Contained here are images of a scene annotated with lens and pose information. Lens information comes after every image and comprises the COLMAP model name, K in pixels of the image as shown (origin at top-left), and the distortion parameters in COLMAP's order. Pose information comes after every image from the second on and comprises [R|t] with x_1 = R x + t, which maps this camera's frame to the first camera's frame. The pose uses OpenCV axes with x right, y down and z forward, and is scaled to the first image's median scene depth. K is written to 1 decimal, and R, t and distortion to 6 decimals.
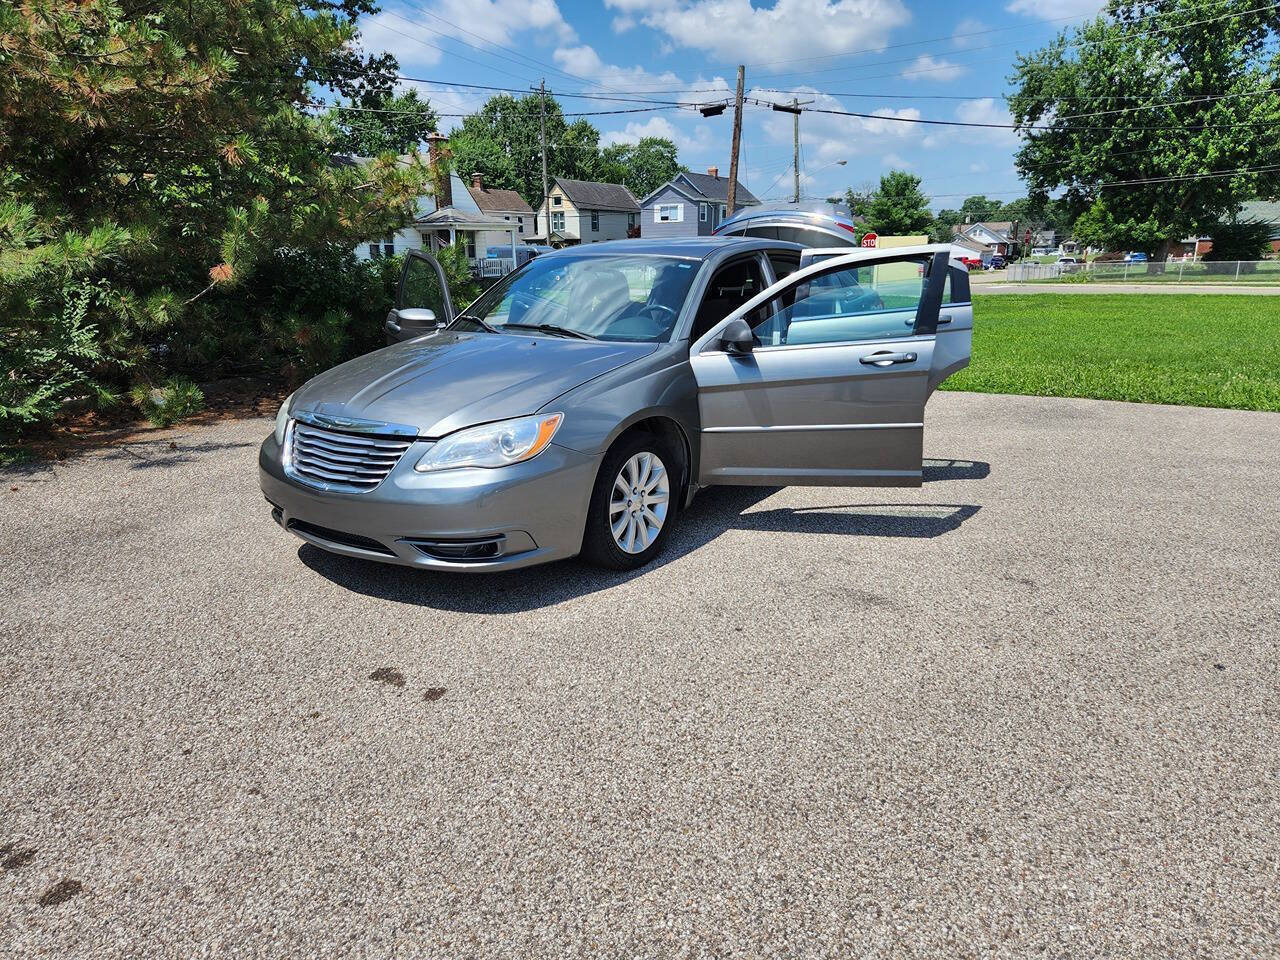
lens RADIAL K [[843.8, 0, 627.1], [0, 843.8, 476.5], [0, 0, 1]] dist [0.067214, -0.057365]
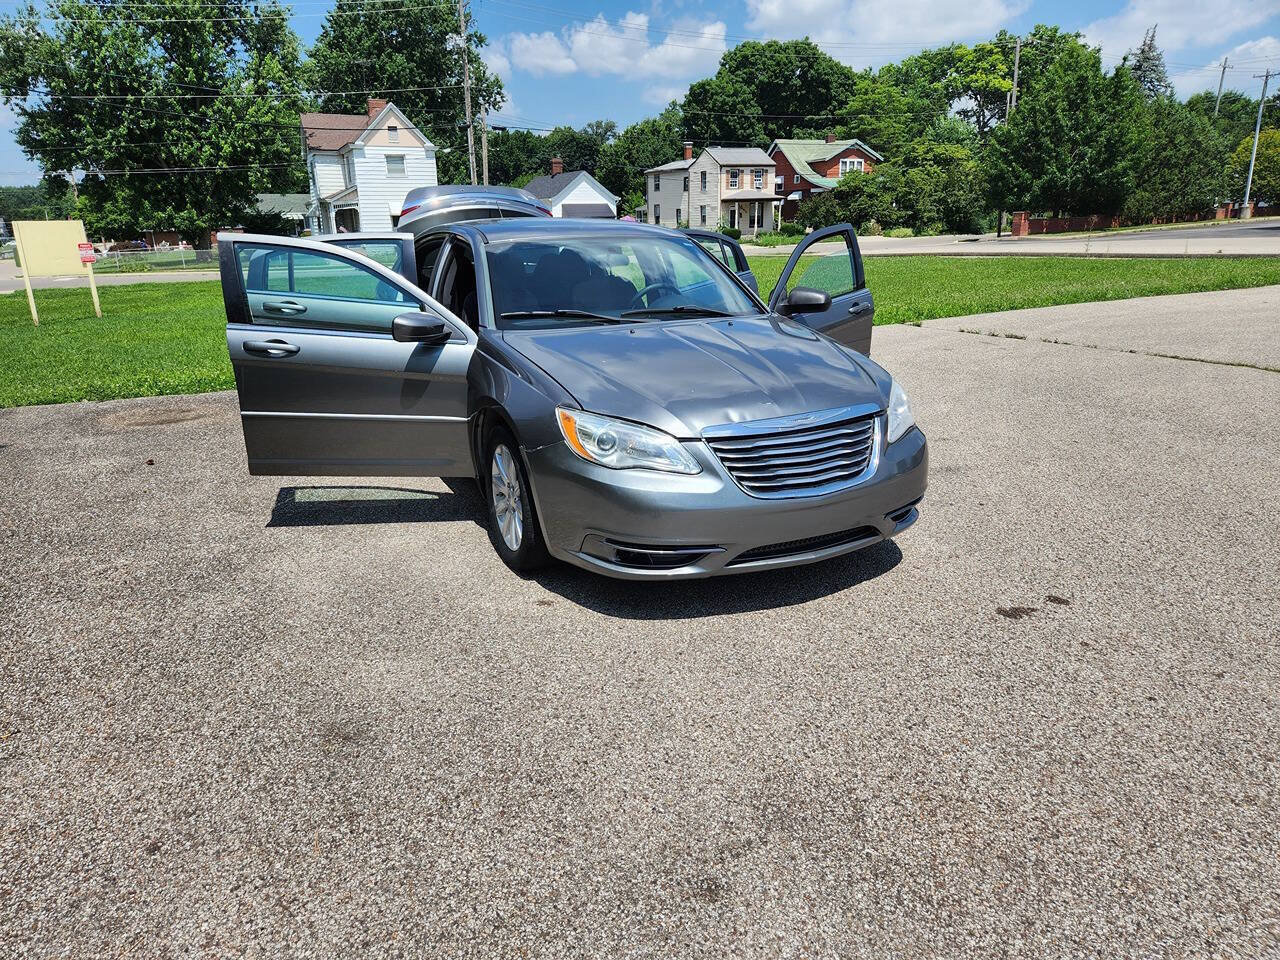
lens RADIAL K [[846.7, 0, 635.0], [0, 846.7, 475.3], [0, 0, 1]] dist [0.062070, -0.053052]
pose [[0.504138, -0.241573, 0.829149, -0.579745], [0.232837, 0.962550, 0.138870, -0.082018], [-0.831644, 0.123047, 0.541505, 0.320692]]
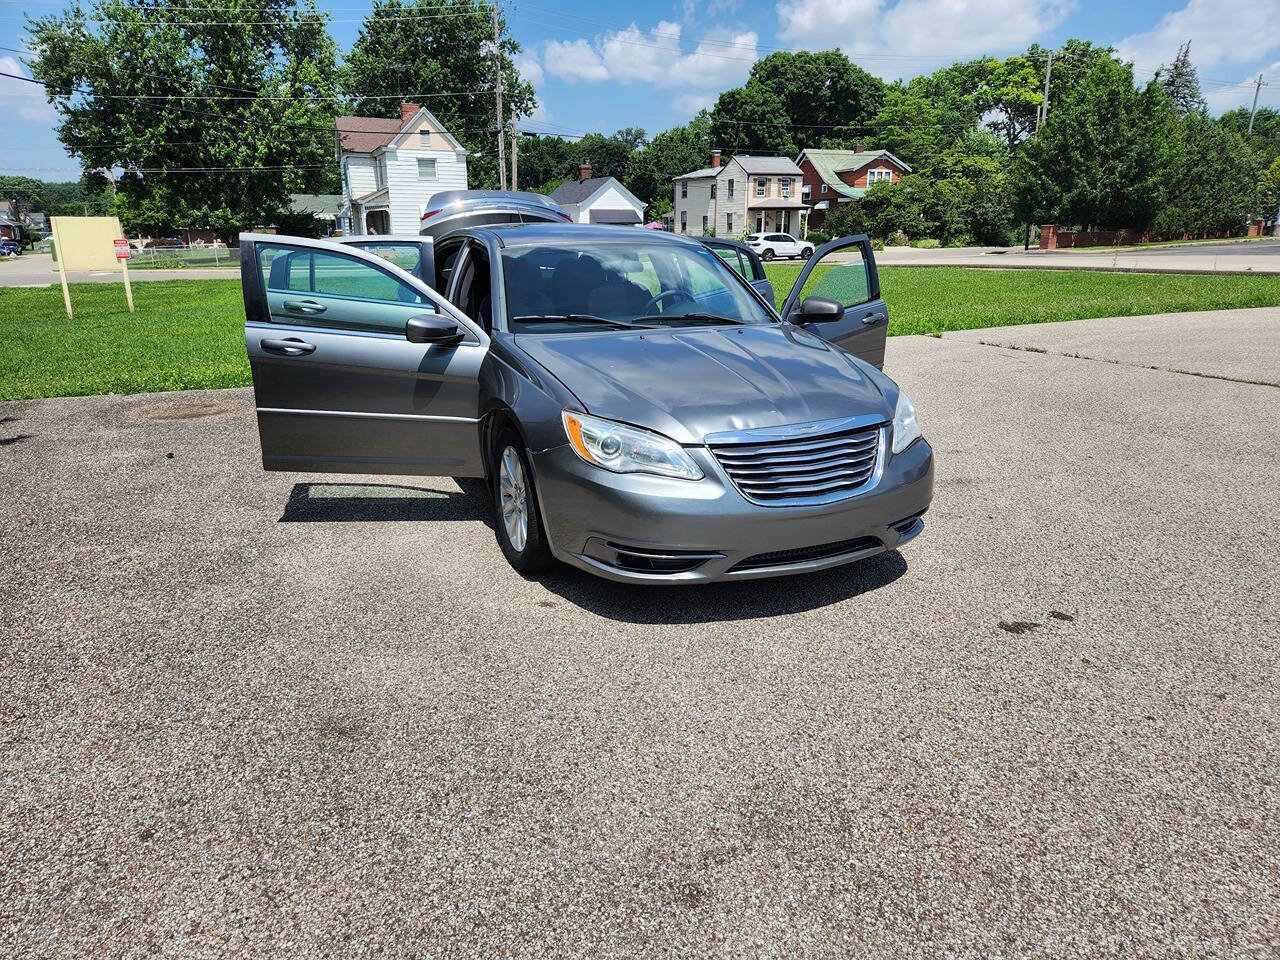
lens RADIAL K [[845.5, 0, 637.9], [0, 845.5, 465.2], [0, 0, 1]] dist [0.063064, -0.053638]
pose [[0.527363, -0.214943, 0.822002, -0.577694], [0.211992, 0.970160, 0.117679, -0.080588], [-0.822768, 0.112198, 0.557193, 0.311973]]
